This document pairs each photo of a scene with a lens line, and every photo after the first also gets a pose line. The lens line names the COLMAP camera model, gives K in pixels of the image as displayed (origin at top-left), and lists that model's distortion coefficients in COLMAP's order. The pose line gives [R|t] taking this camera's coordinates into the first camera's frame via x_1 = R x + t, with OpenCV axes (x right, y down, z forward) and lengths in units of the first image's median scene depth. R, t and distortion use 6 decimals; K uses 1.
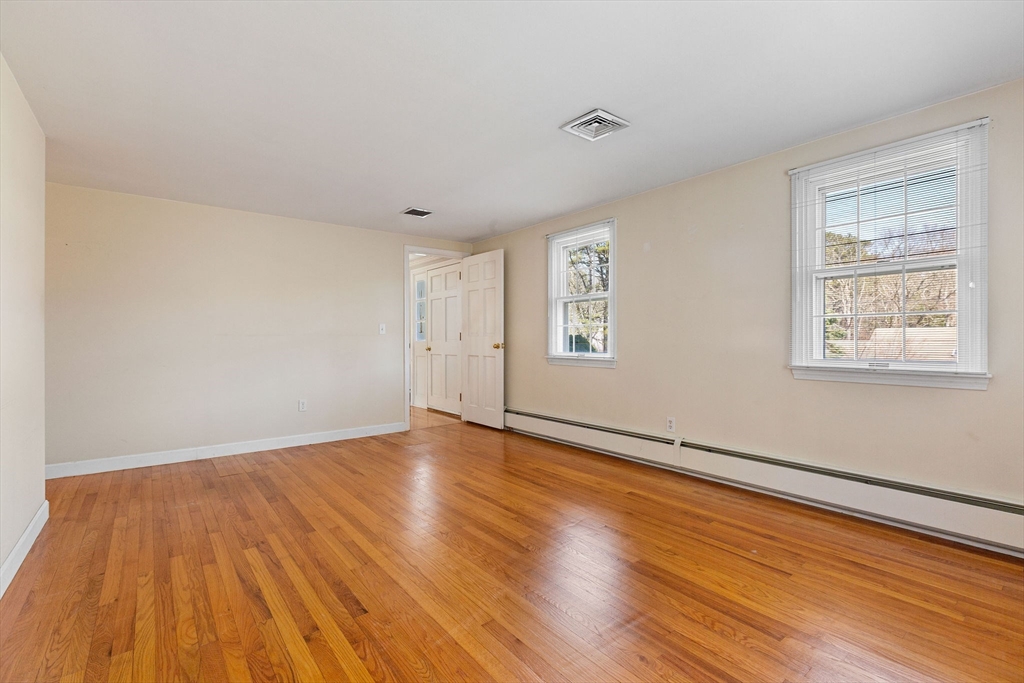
lens RADIAL K [[467.0, 0, 512.0], [0, 467.0, 341.4], [0, 0, 1]] dist [0.010529, -0.000673]
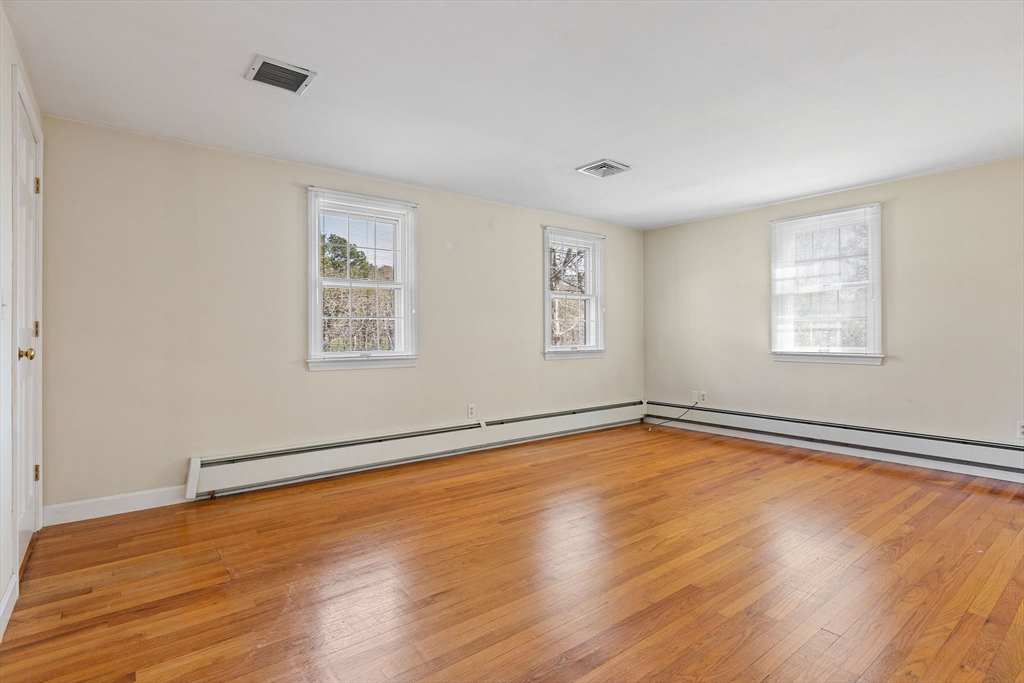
lens RADIAL K [[505.0, 0, 511.9], [0, 505.0, 337.1], [0, 0, 1]] dist [-0.001328, -0.000181]
pose [[-0.010929, 0.002305, 0.999938, -0.905854], [0.009295, 0.999954, -0.002203, 0.004407], [-0.999897, 0.009270, -0.010950, 0.951843]]
